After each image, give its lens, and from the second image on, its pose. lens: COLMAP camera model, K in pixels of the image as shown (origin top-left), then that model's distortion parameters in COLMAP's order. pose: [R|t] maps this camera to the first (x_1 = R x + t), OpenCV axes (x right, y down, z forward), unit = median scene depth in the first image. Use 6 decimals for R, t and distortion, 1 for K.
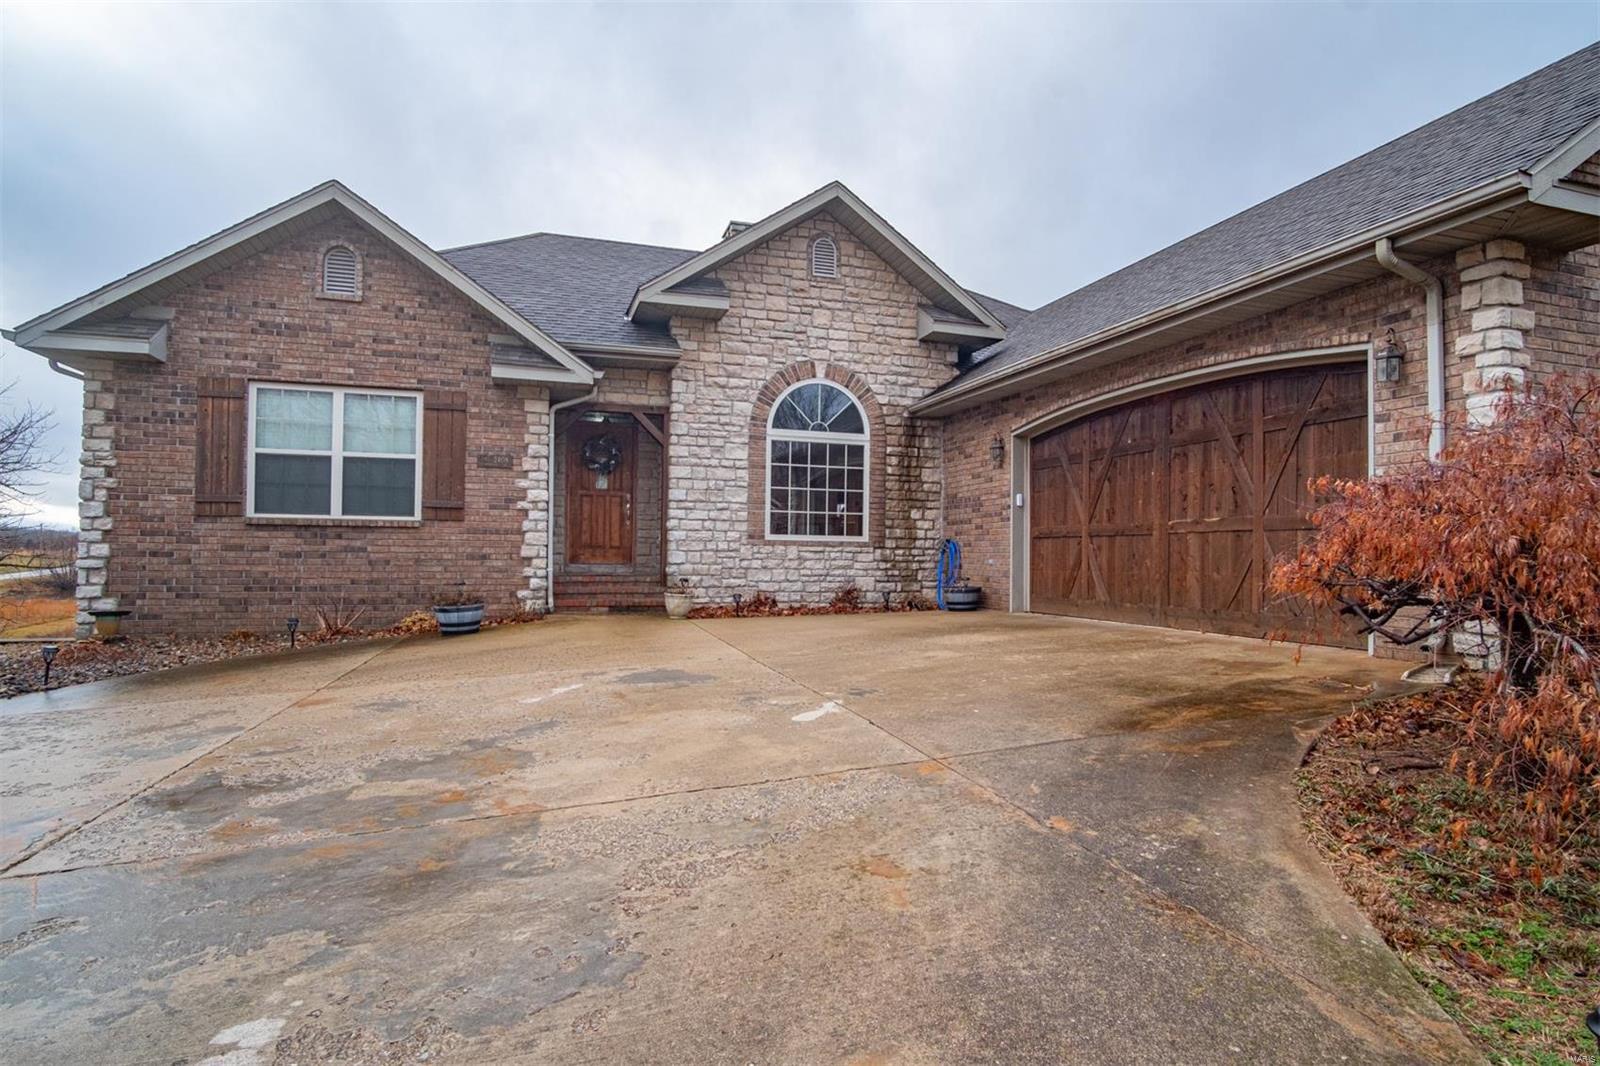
lens RADIAL K [[855.9, 0, 805.2], [0, 855.9, 538.9], [0, 0, 1]] dist [-0.037248, 0.011178]
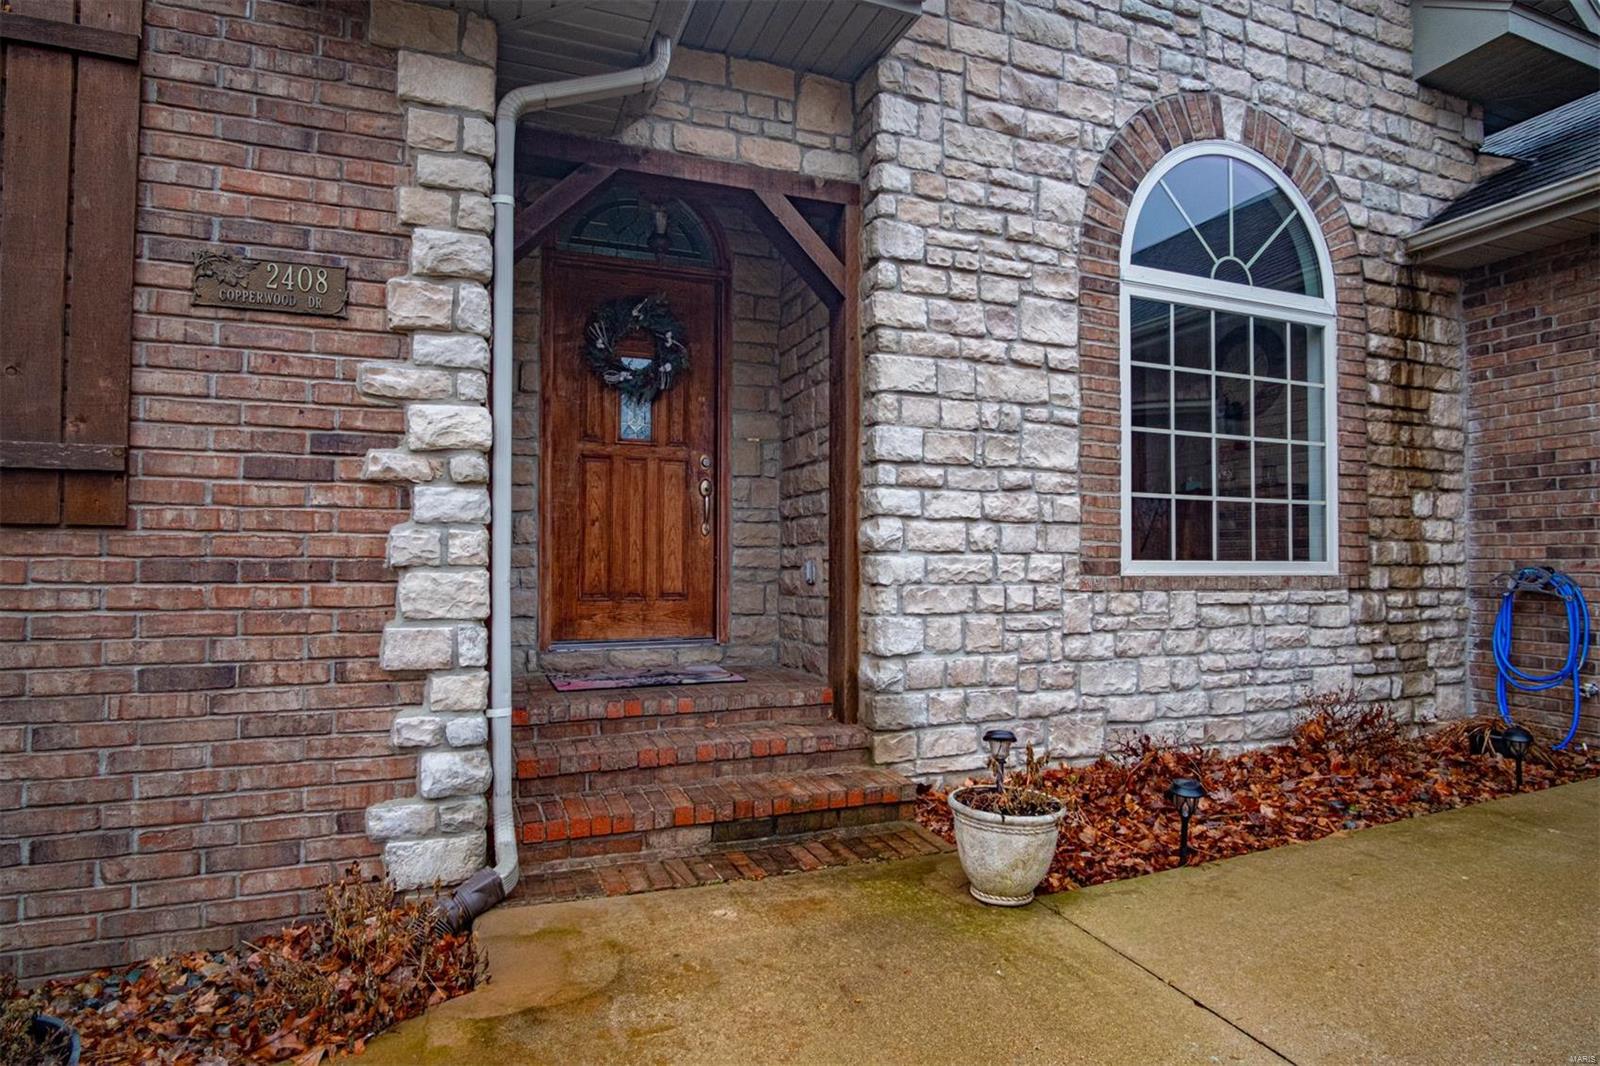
lens RADIAL K [[855.9, 0, 805.2], [0, 855.9, 538.9], [0, 0, 1]] dist [-0.037248, 0.011178]
pose [[0.998204, -0.006460, 0.059559, -0.222773], [0.006692, 0.999971, -0.003706, -0.015508], [-0.059533, 0.004098, 0.998218, 0.739263]]
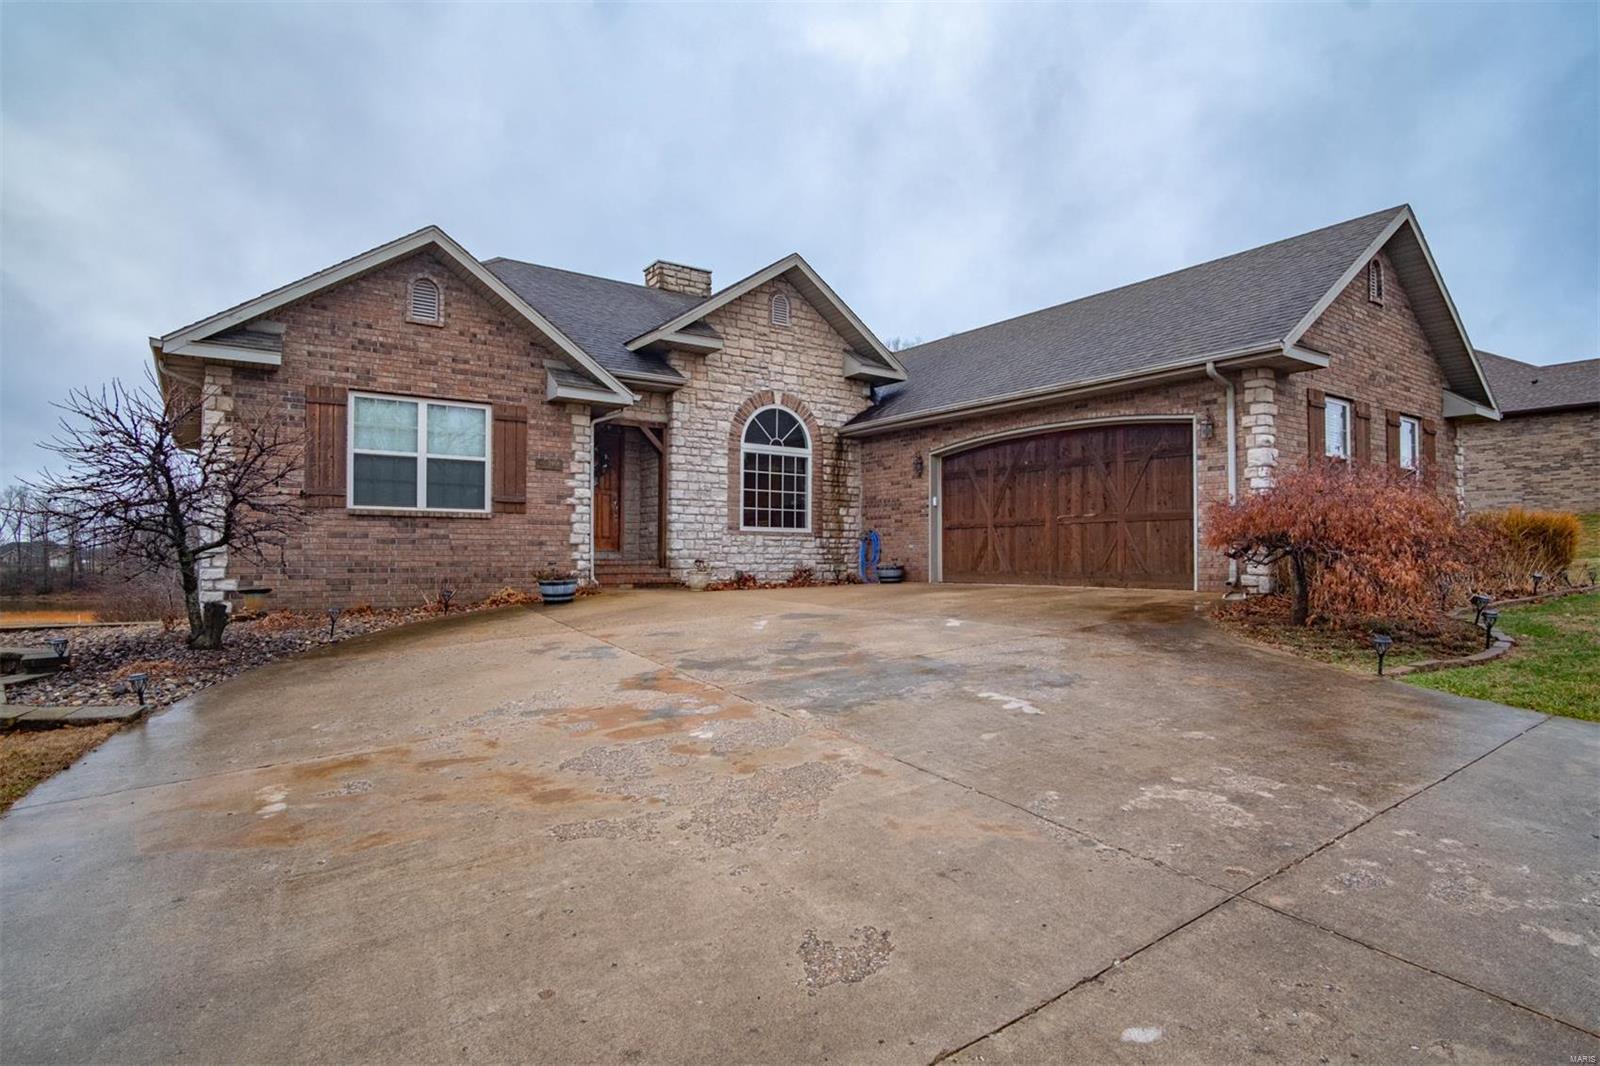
lens RADIAL K [[855.9, 0, 805.2], [0, 855.9, 538.9], [0, 0, 1]] dist [-0.037248, 0.011178]
pose [[0.953665, -0.001789, 0.300866, -0.377811], [0.002185, 0.999997, -0.000982, 0.016597], [-0.300863, 0.001594, 0.953666, -0.265705]]
